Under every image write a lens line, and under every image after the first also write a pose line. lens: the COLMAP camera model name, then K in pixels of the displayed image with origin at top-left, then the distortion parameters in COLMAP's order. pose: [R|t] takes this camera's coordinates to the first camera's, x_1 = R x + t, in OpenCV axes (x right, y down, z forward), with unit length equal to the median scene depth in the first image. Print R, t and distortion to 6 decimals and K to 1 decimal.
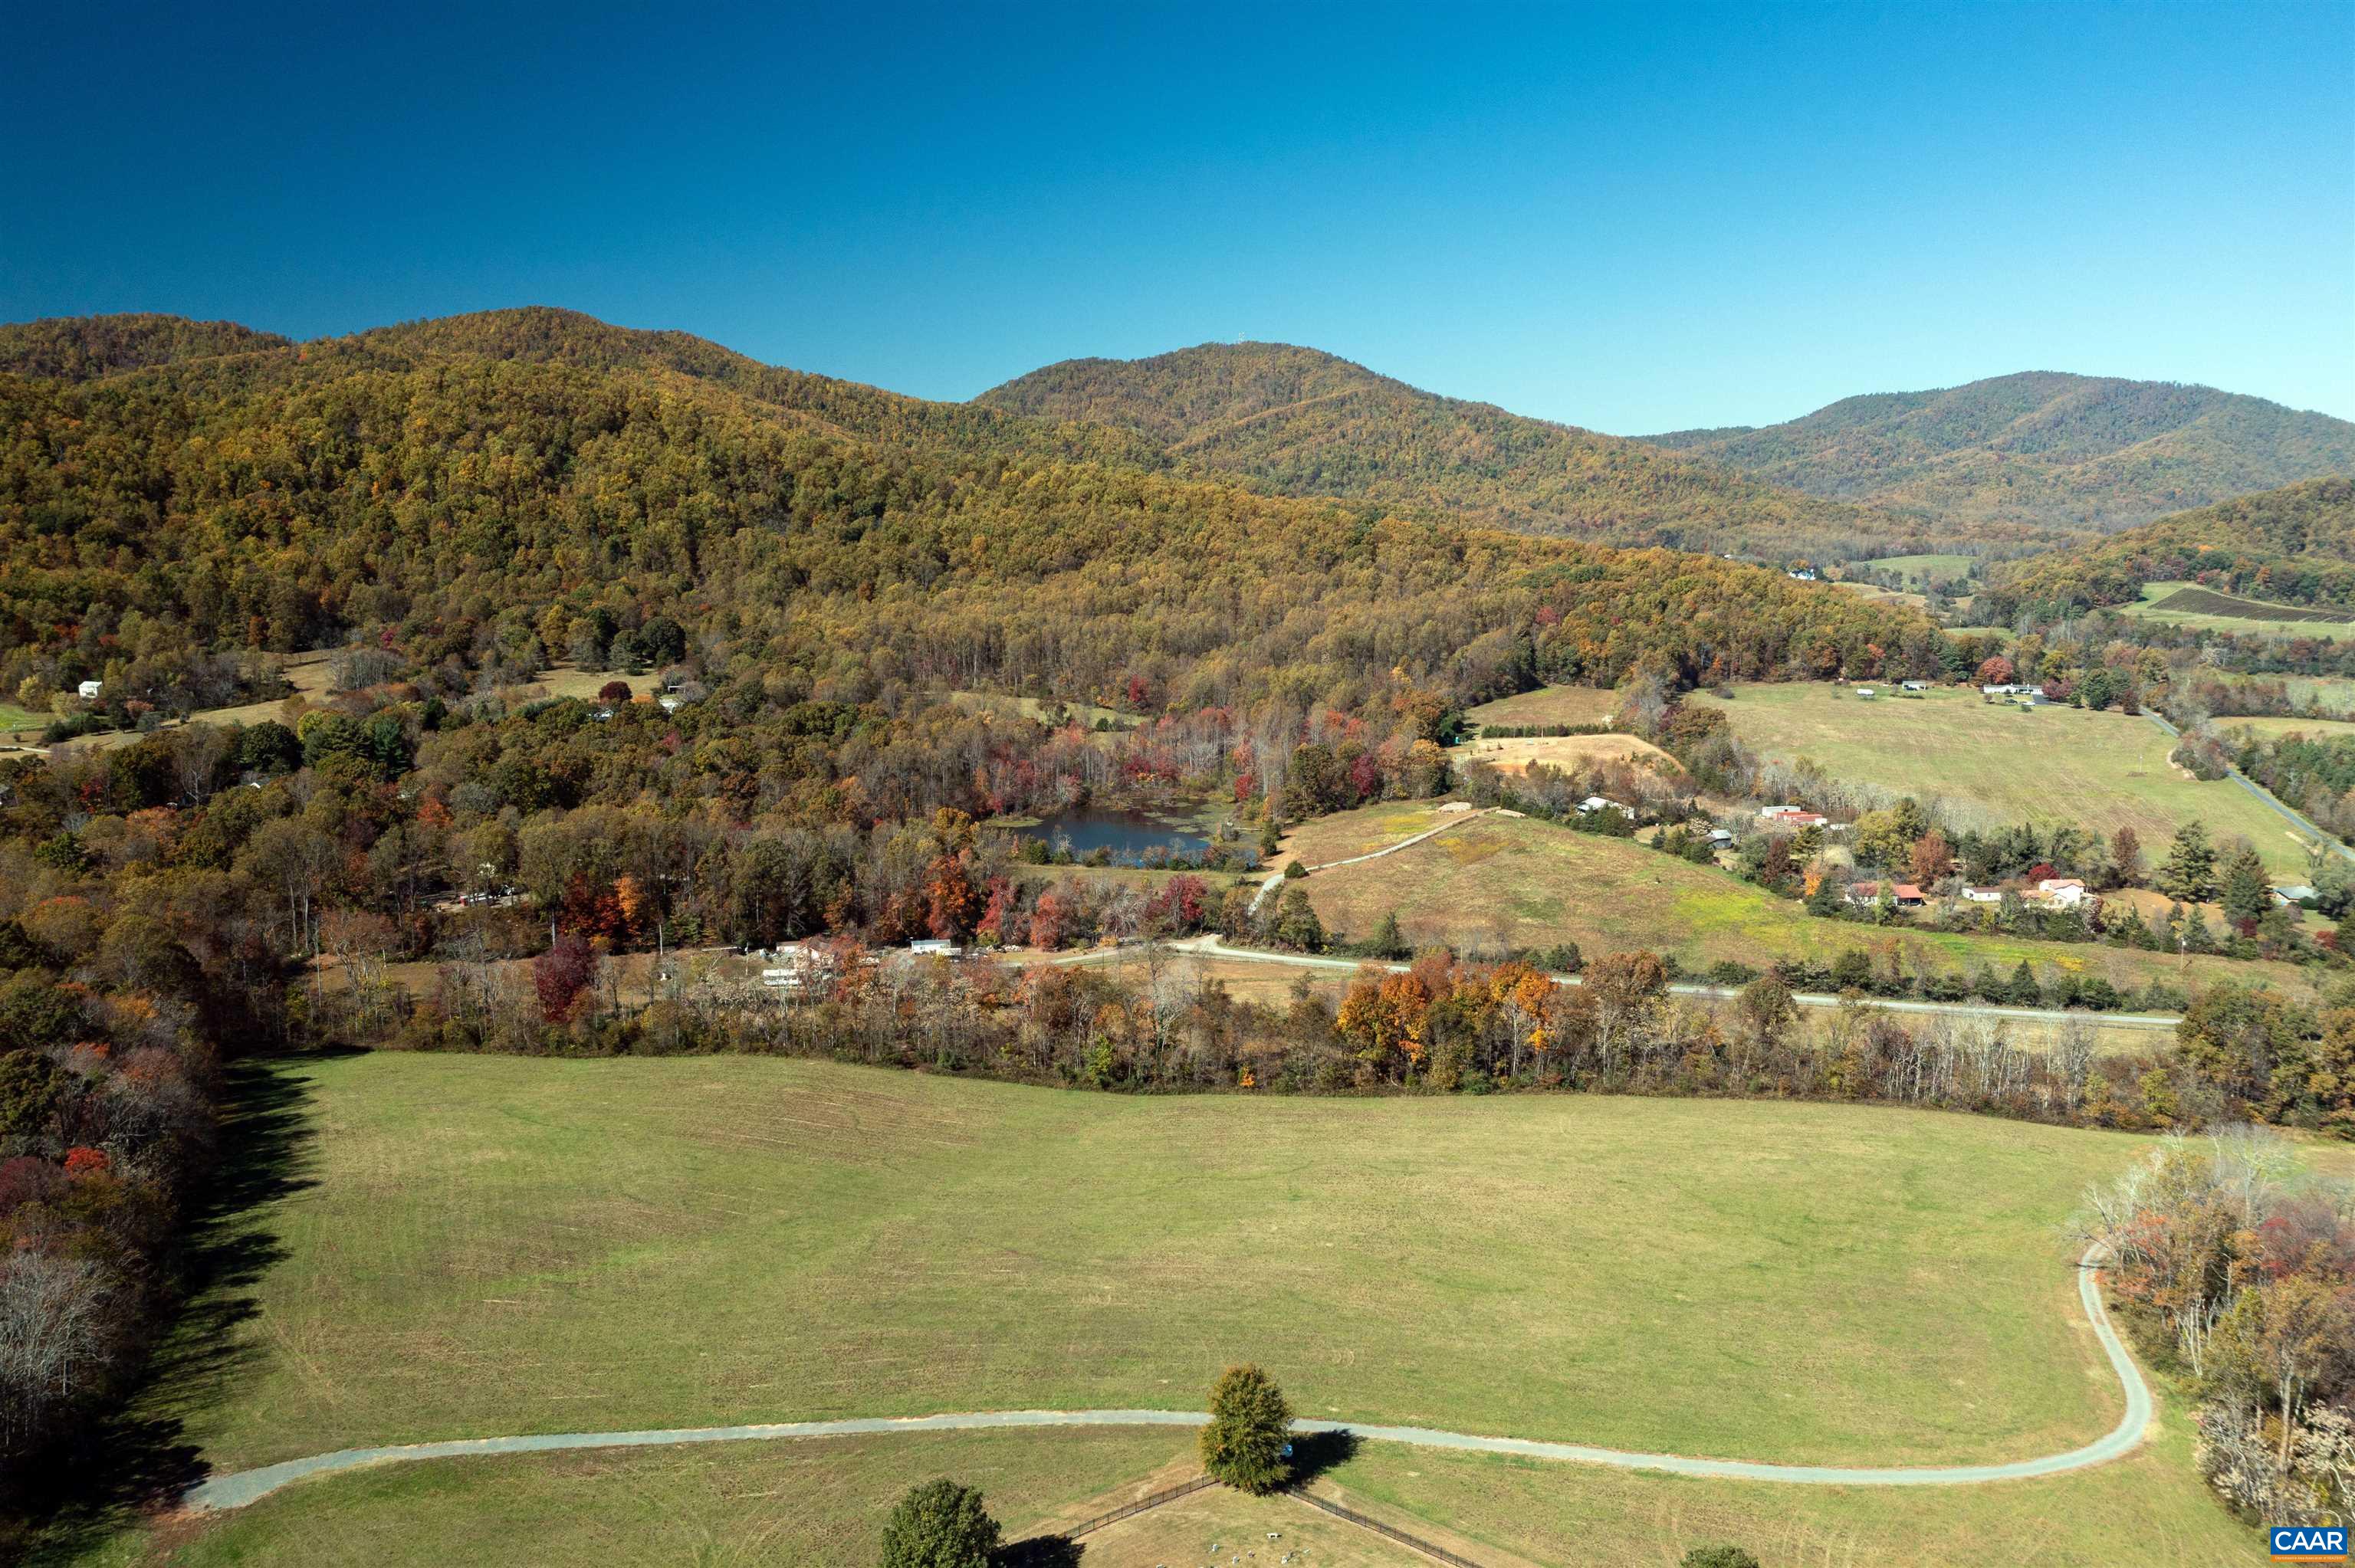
lens RADIAL K [[1852.2, 0, 1160.0], [0, 1852.2, 787.9], [0, 0, 1]] dist [-0.017778, 0.016882]
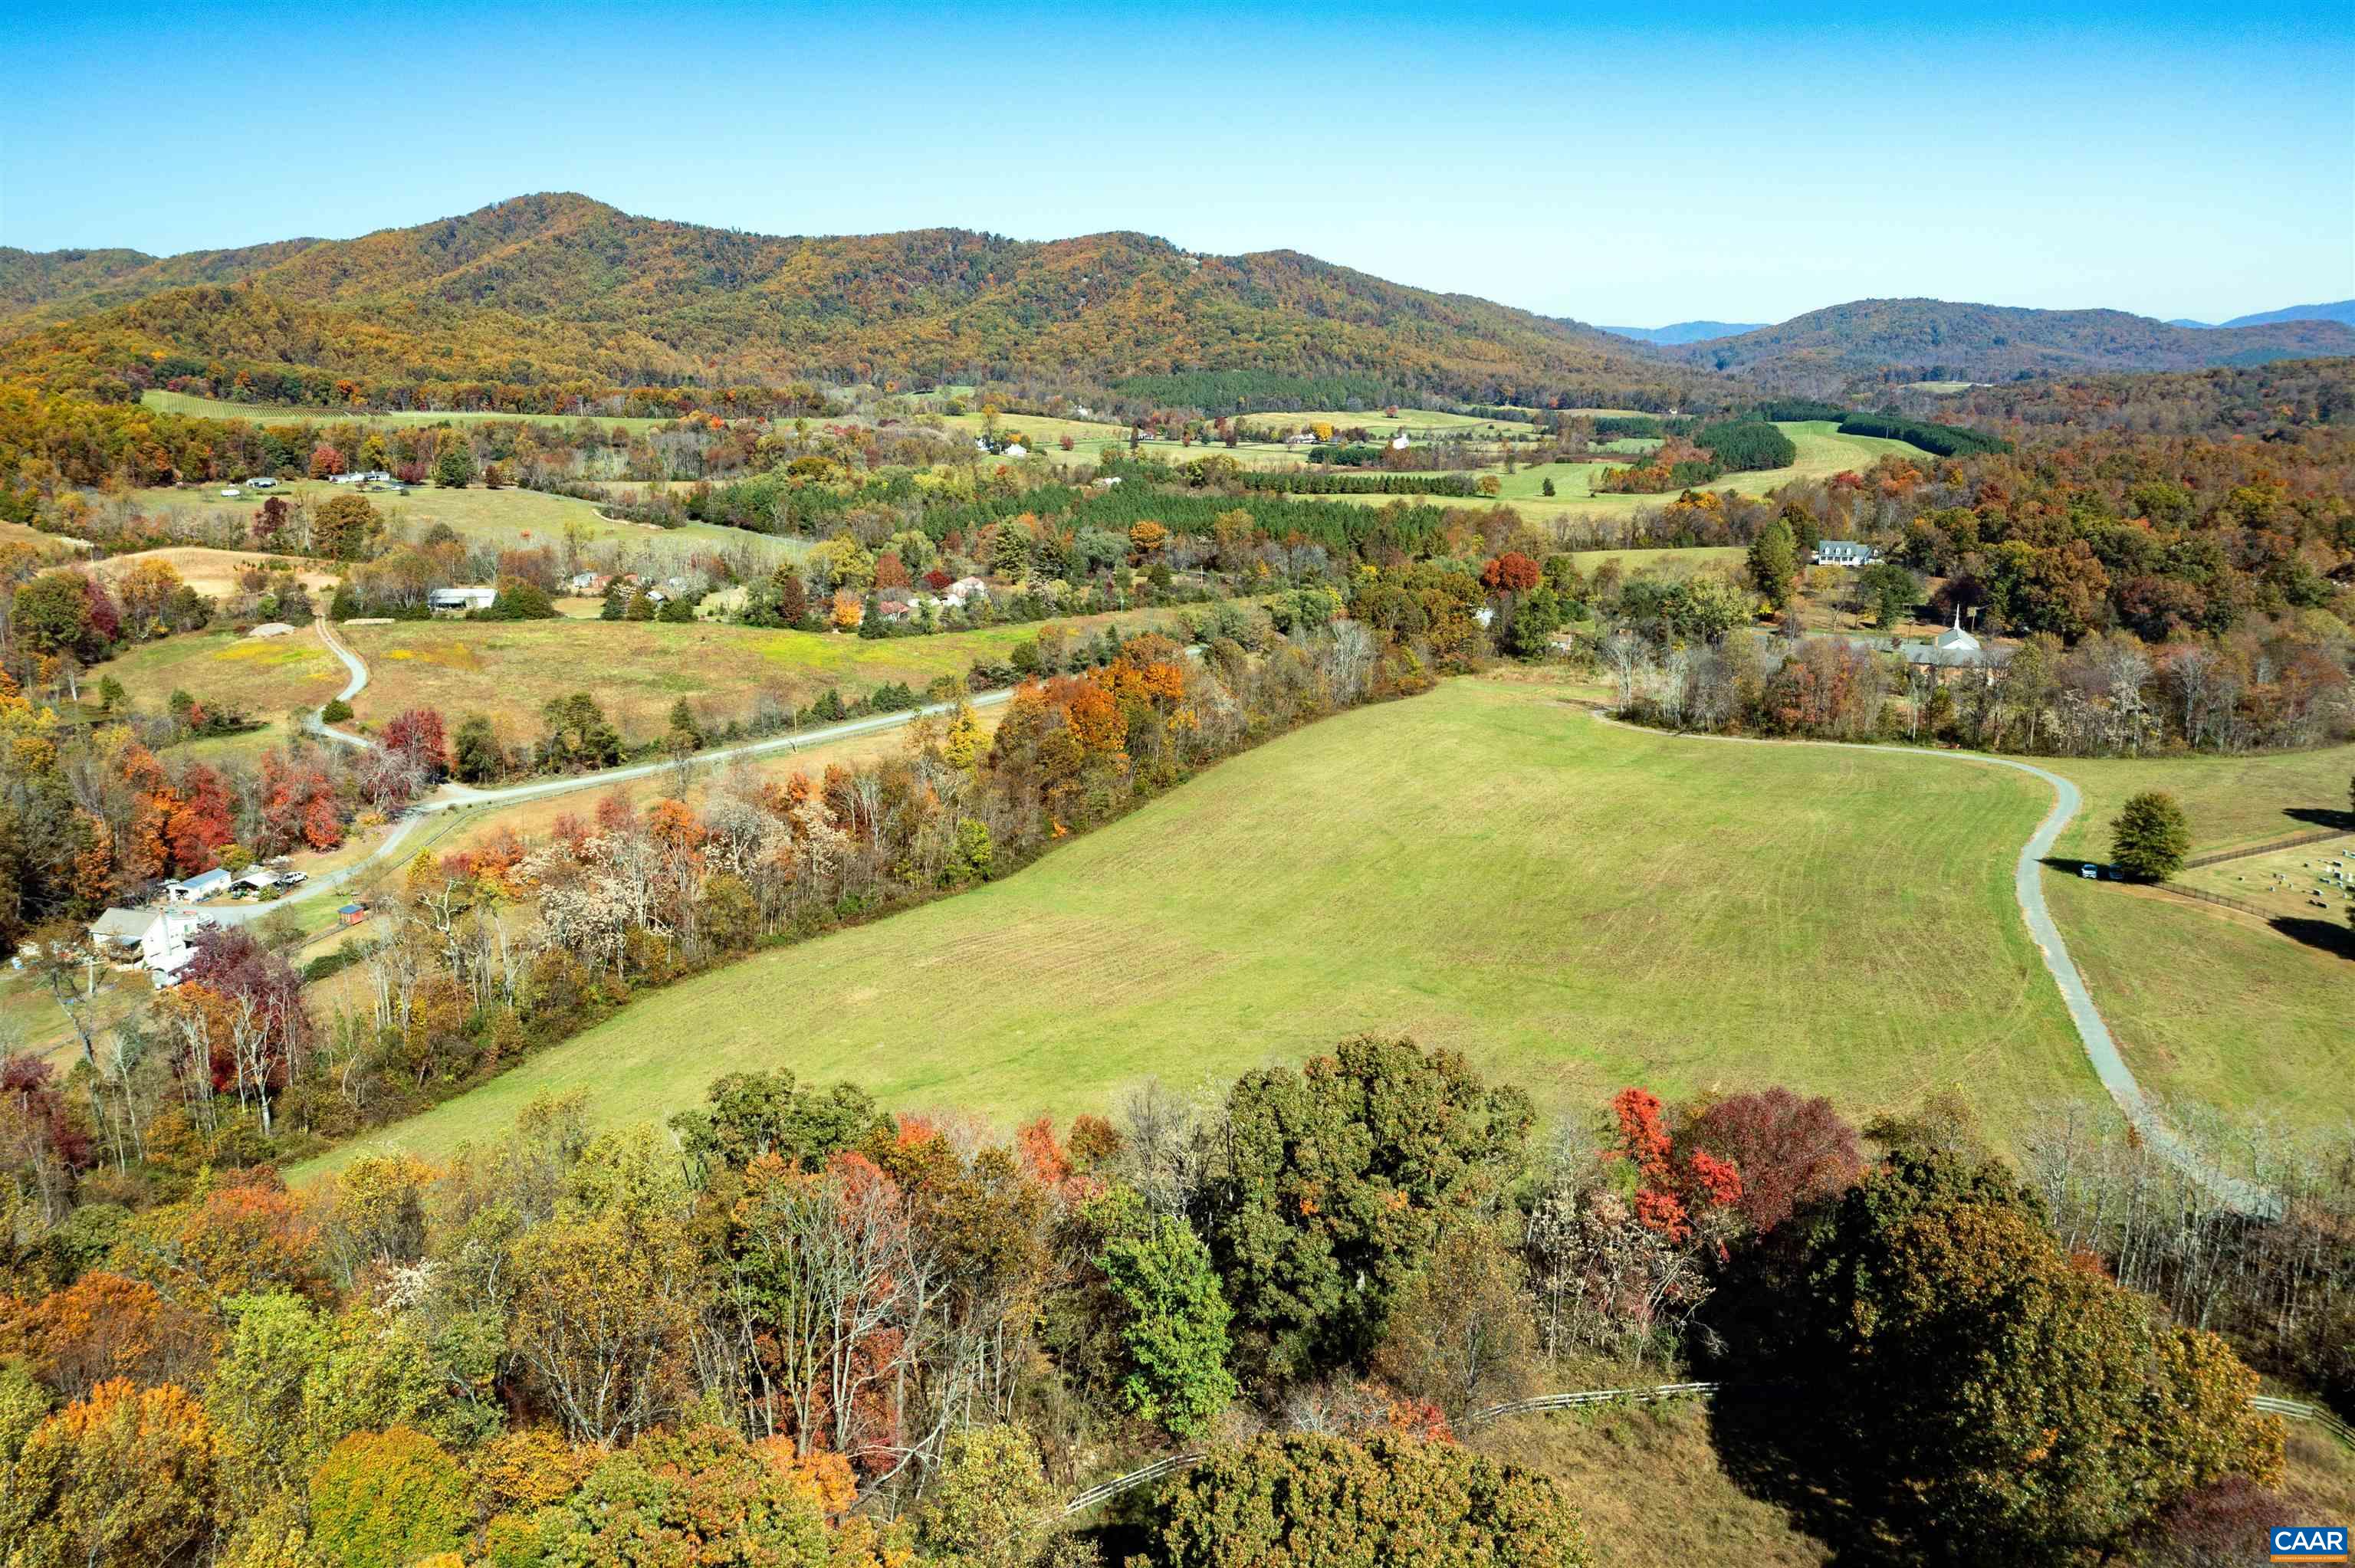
lens RADIAL K [[1852.2, 0, 1178.4], [0, 1852.2, 782.2], [0, 0, 1]] dist [-0.017778, 0.016882]
pose [[0.381381, -0.219997, 0.897858, -0.102097], [0.144885, 0.973491, 0.176986, -0.002434], [-0.912993, 0.062587, 0.403146, 0.079099]]
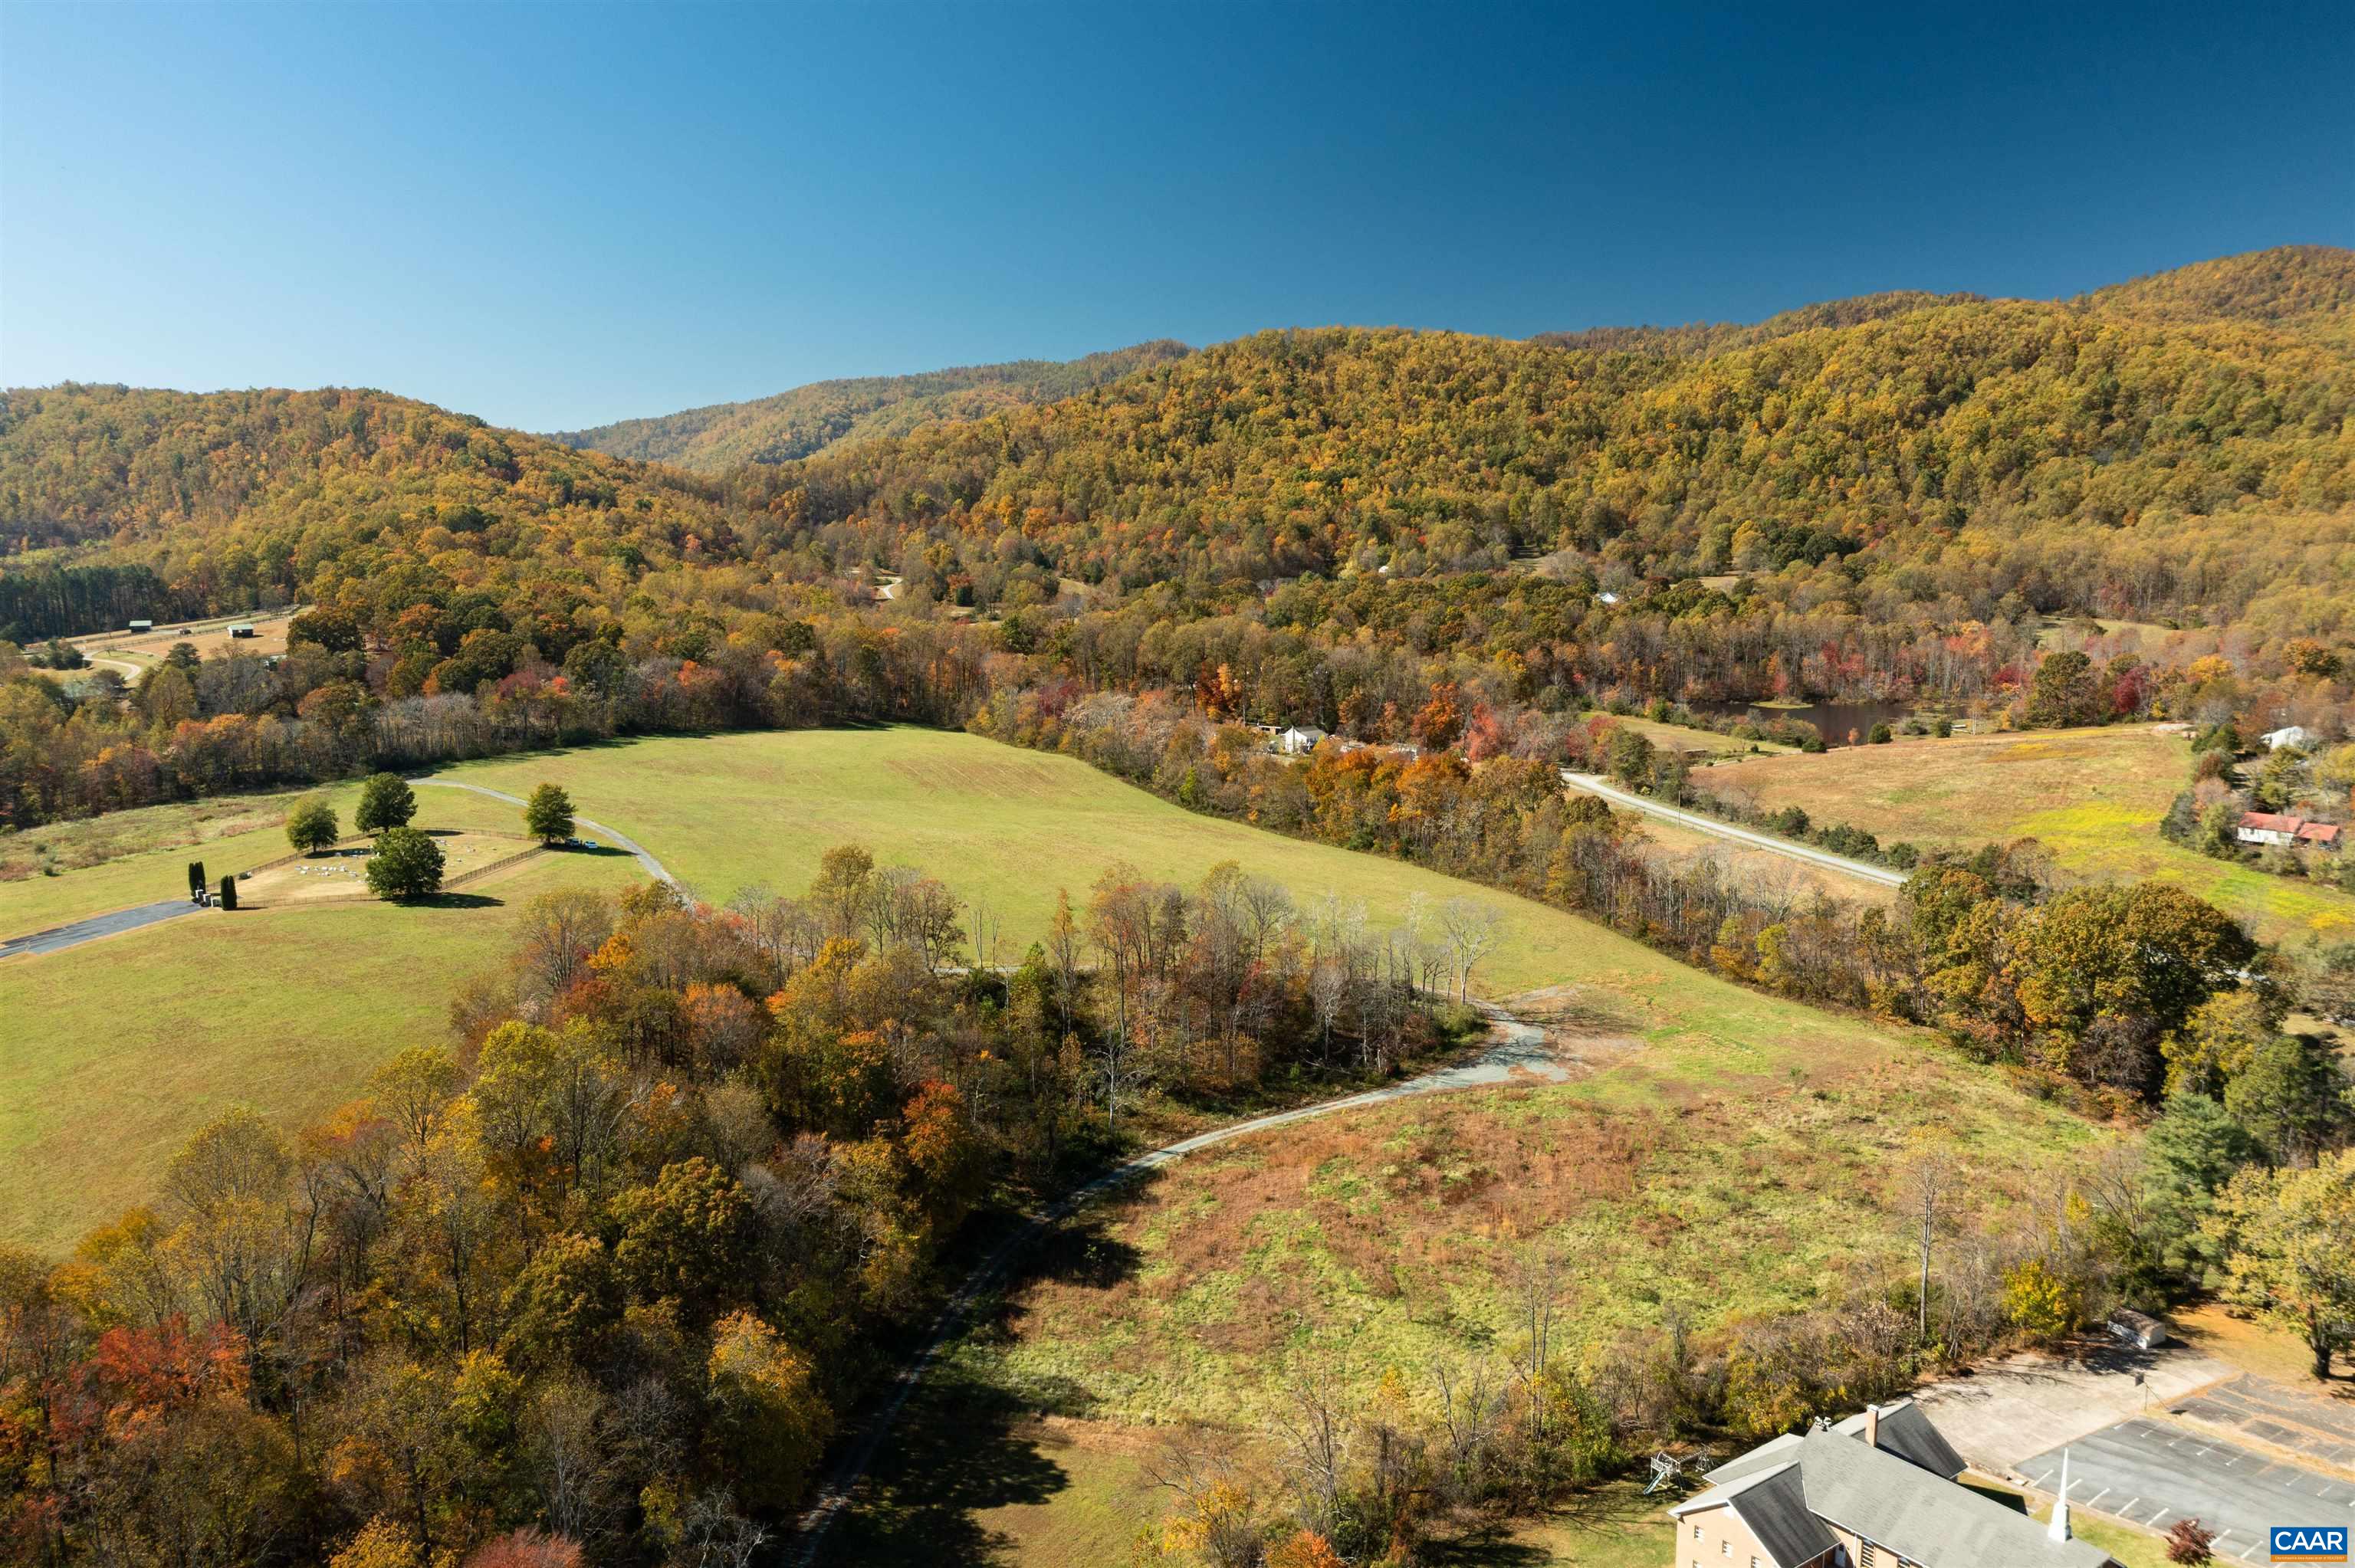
lens RADIAL K [[1852.2, 0, 1172.3], [0, 1852.2, 781.6], [0, 0, 1]] dist [-0.017778, 0.016882]
pose [[0.566939, 0.123172, -0.814499, 0.147555], [-0.116121, 0.990835, 0.069011, 0.007465], [0.815534, 0.055455, 0.576046, 0.030427]]
